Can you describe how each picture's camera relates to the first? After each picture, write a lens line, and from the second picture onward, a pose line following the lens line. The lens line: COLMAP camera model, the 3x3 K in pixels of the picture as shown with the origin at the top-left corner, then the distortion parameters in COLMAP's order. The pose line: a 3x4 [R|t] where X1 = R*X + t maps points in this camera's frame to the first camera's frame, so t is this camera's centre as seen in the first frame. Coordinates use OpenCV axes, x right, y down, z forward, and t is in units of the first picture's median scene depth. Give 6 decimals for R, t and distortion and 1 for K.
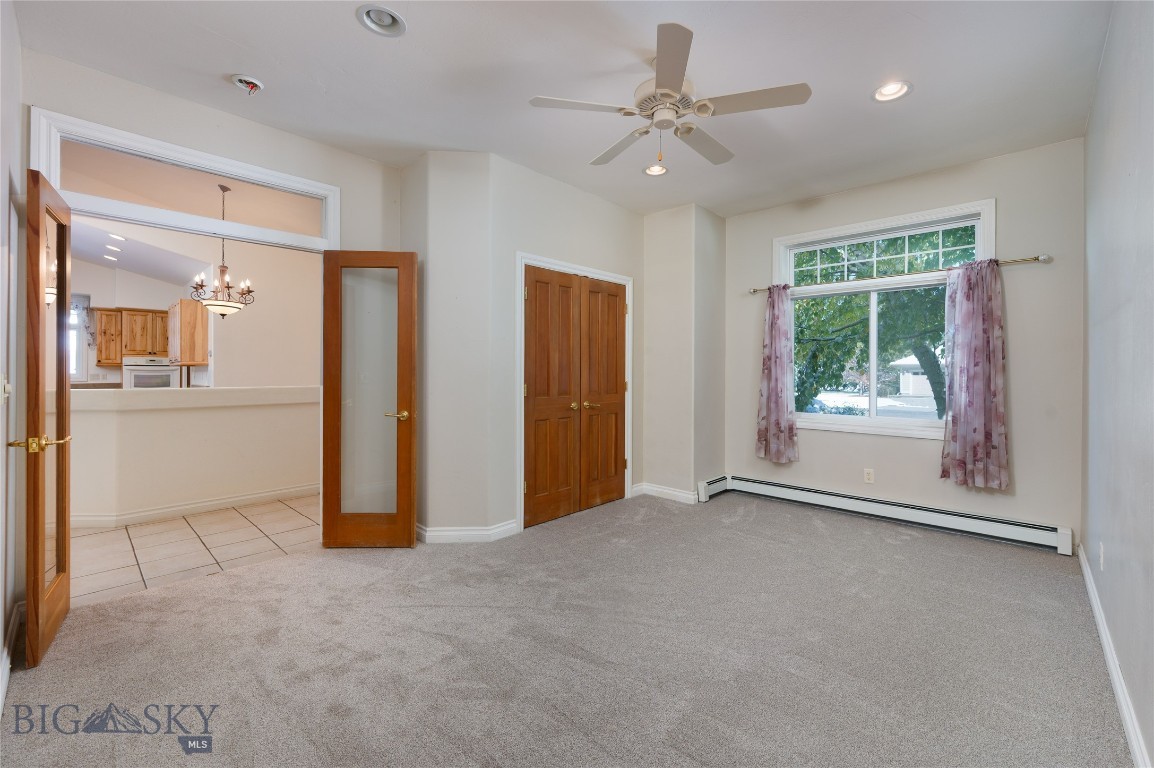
lens RADIAL K [[469.6, 0, 586.0], [0, 469.6, 367.6], [0, 0, 1]] dist [0.001906, 0.000047]
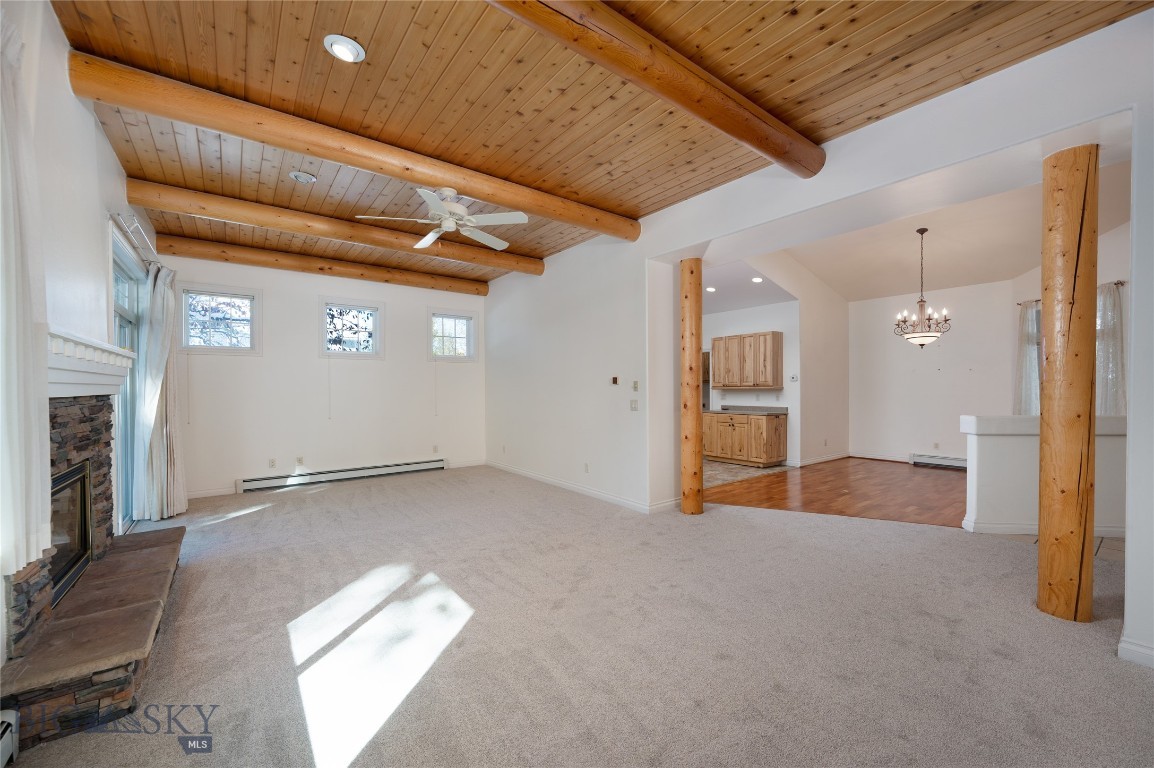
lens RADIAL K [[455.3, 0, 574.2], [0, 455.3, 387.7], [0, 0, 1]] dist [-0.001802, 0.000209]
pose [[0.981057, -0.011627, -0.193372, -0.919068], [0.014101, 0.999835, 0.011421, -0.022456], [0.193207, -0.013931, 0.981059, -0.148980]]
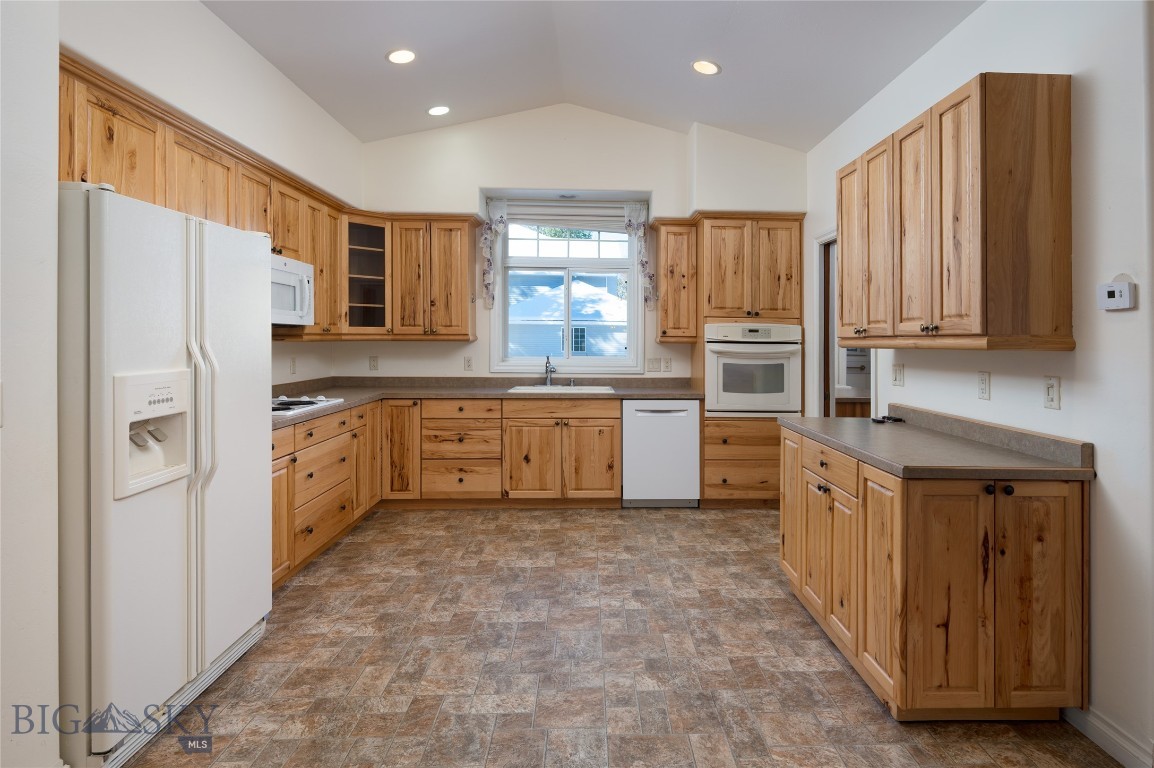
lens RADIAL K [[601.7, 0, 615.1], [0, 601.7, 328.0], [0, 0, 1]] dist [-0.003690, -0.000863]
pose [[0.706467, -0.011712, -0.707649, -0.637224], [0.002151, 0.999894, -0.014402, -0.009970], [0.707742, 0.008653, 0.706418, 0.535709]]
